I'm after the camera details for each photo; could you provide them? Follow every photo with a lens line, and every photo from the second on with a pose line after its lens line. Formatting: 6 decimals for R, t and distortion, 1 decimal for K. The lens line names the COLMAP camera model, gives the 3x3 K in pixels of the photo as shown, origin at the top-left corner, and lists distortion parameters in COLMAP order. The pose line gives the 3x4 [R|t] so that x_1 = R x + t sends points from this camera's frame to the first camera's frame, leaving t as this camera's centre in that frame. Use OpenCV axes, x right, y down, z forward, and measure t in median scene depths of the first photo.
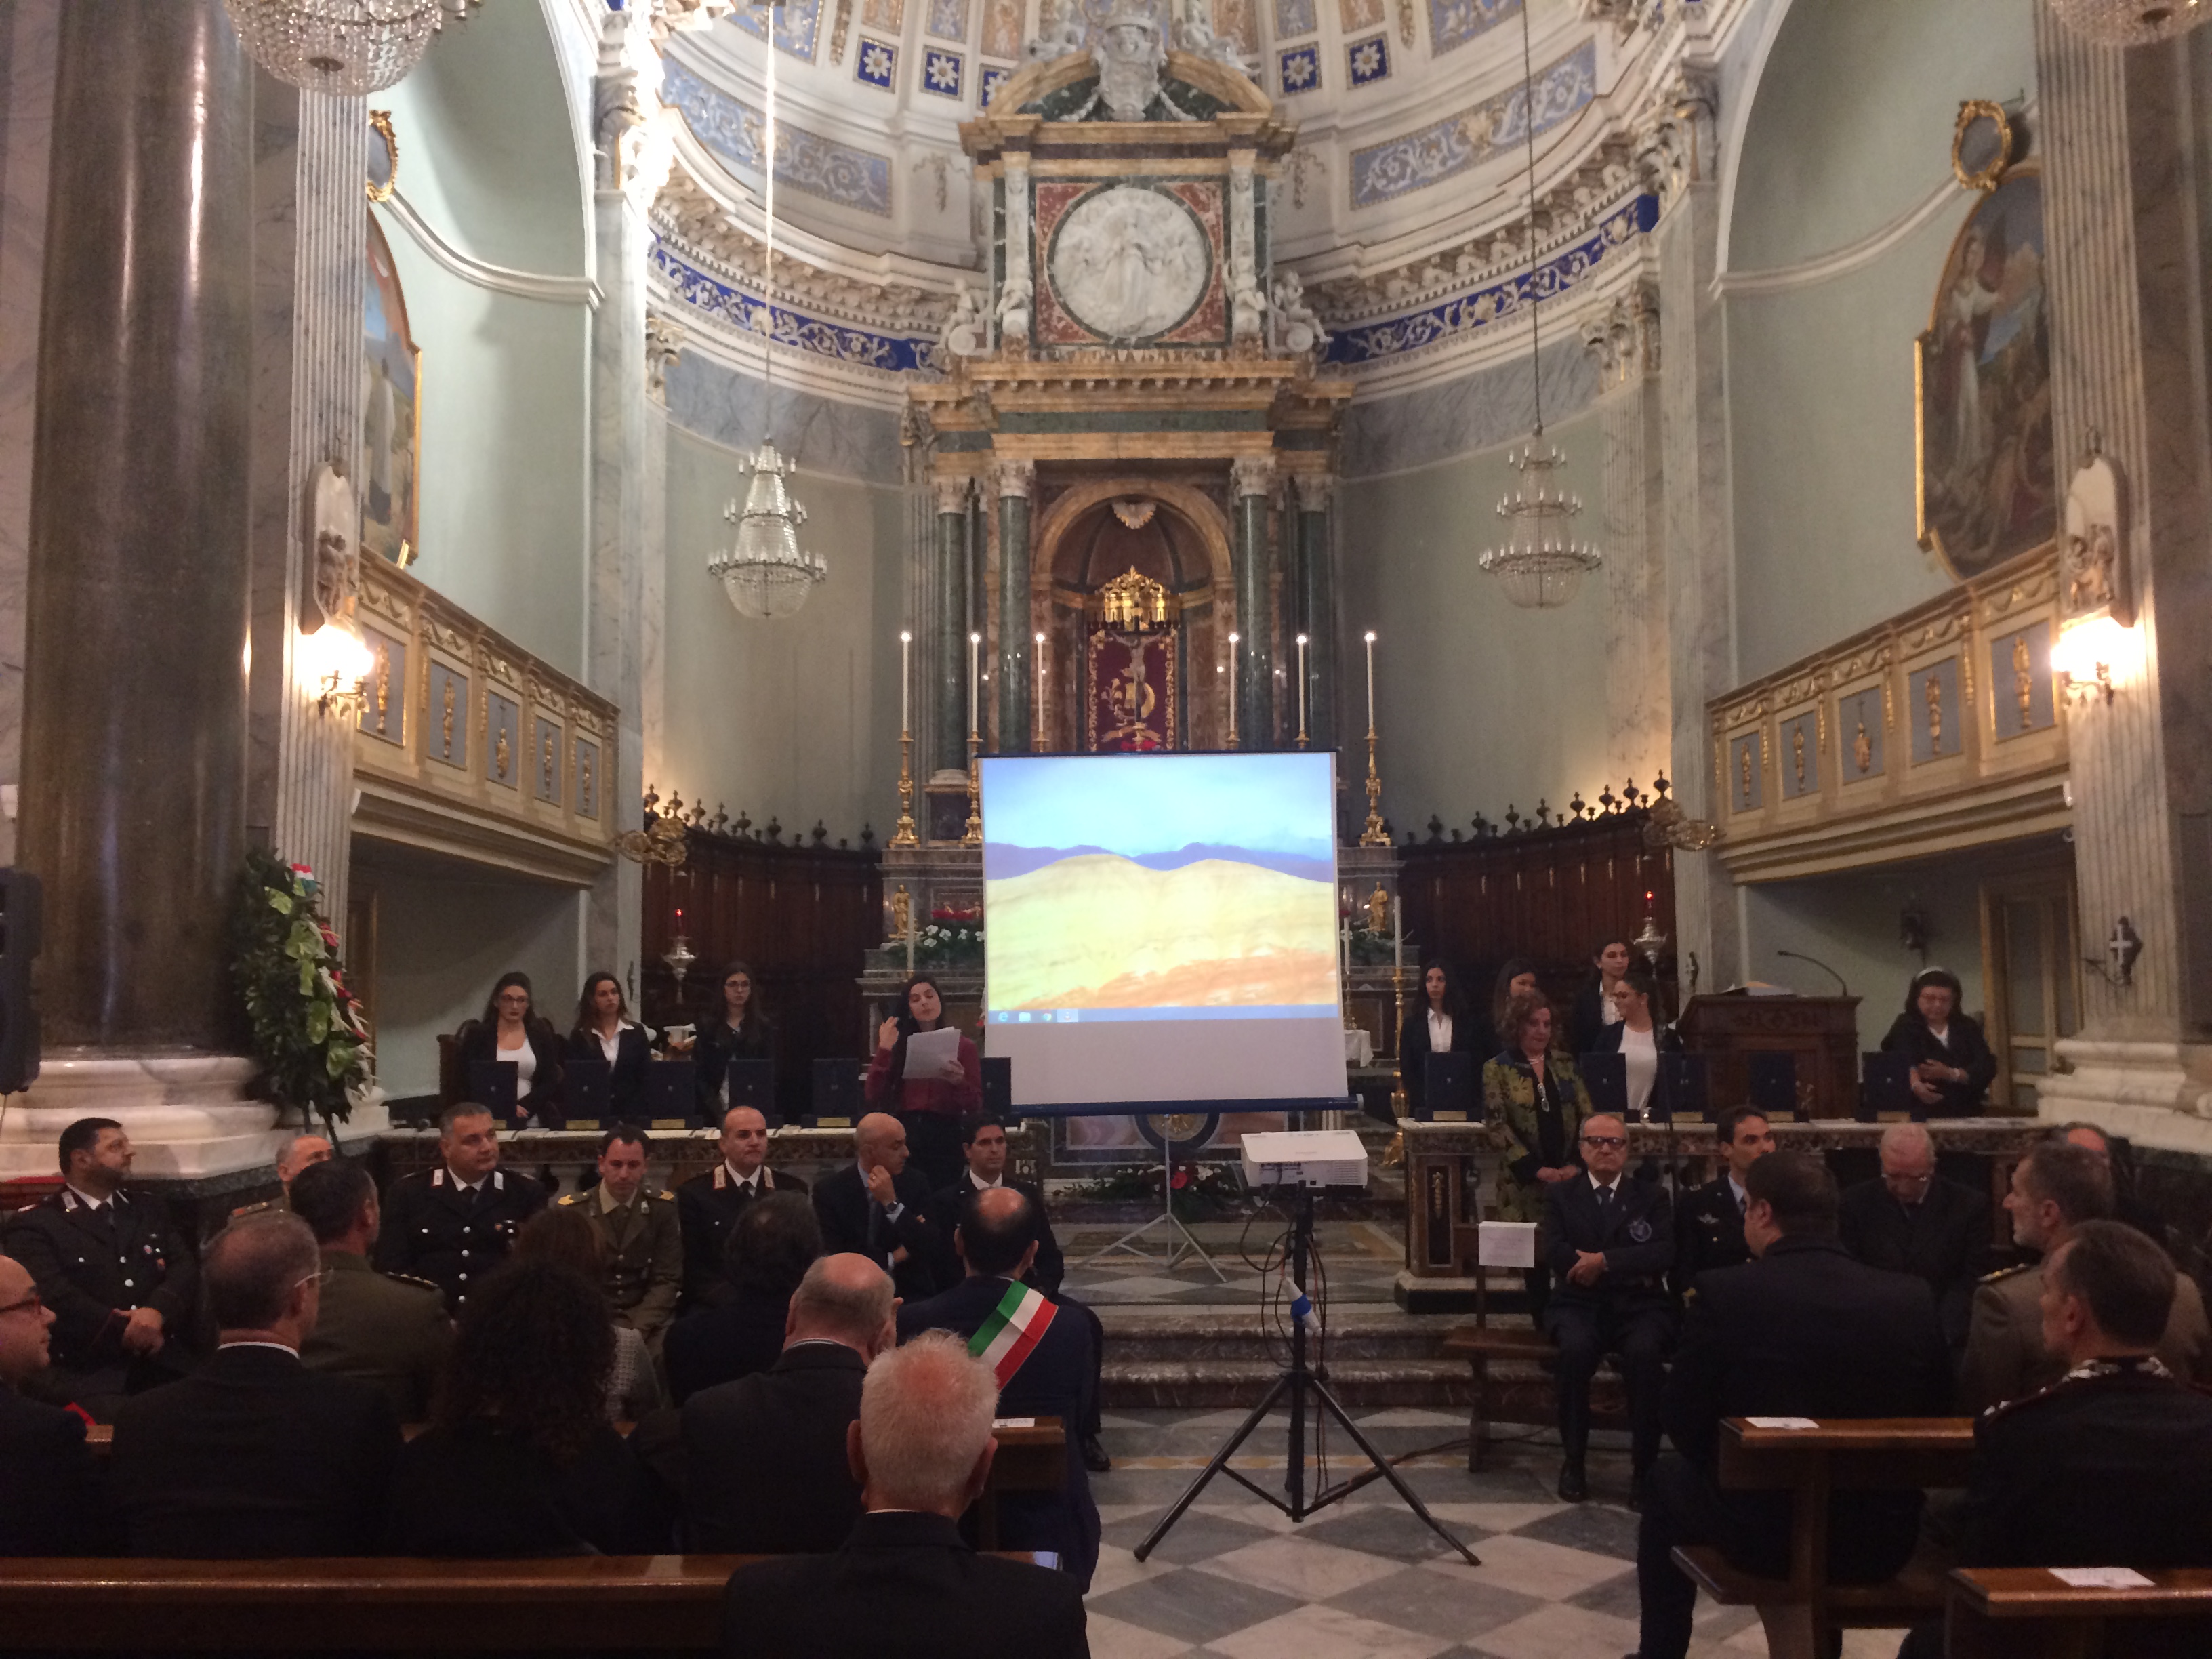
lens RADIAL K [[1881.4, 0, 1106.0], [0, 1881.4, 829.5], [0, 0, 1]] dist [-0.000044, 0.000187]
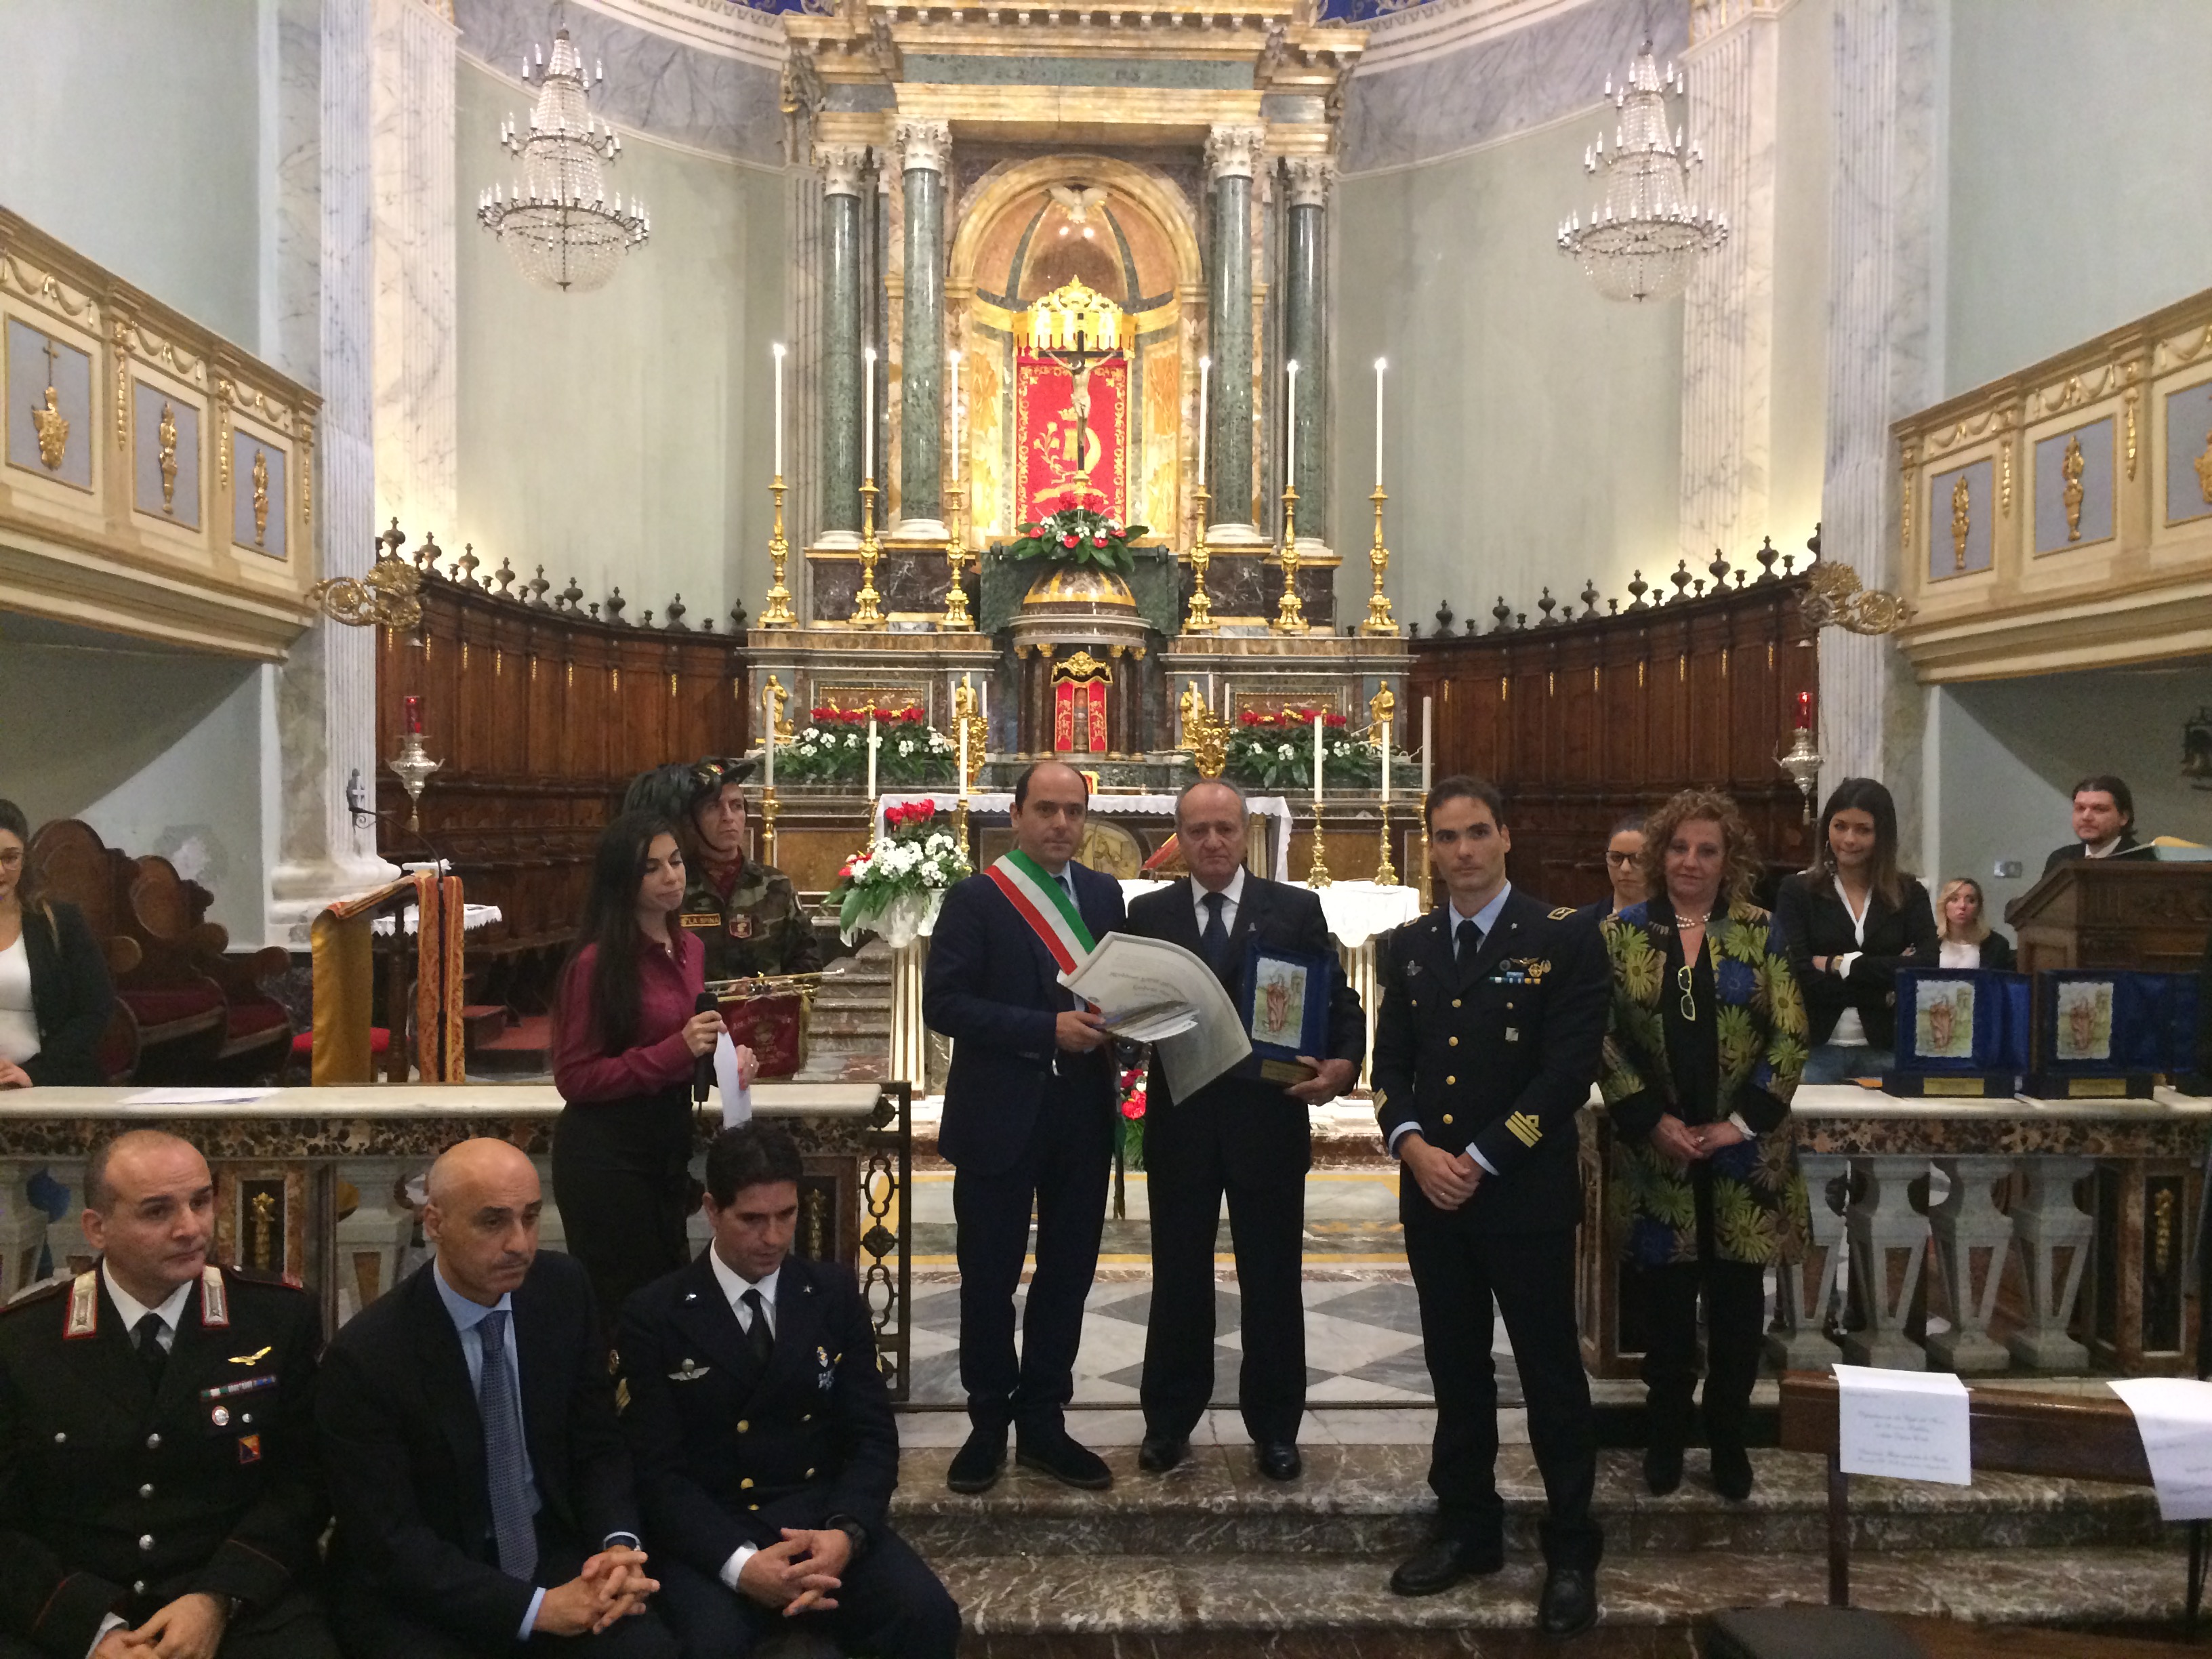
lens RADIAL K [[1834.8, 0, 1063.8], [0, 1834.8, 832.9], [0, 0, 1]] dist [0.086858, -0.121887]
pose [[0.999781, 0.014110, 0.015484, 0.000600], [-0.015621, 0.994638, 0.102229, 0.013621], [-0.013959, -0.102449, 0.994640, 0.221312]]
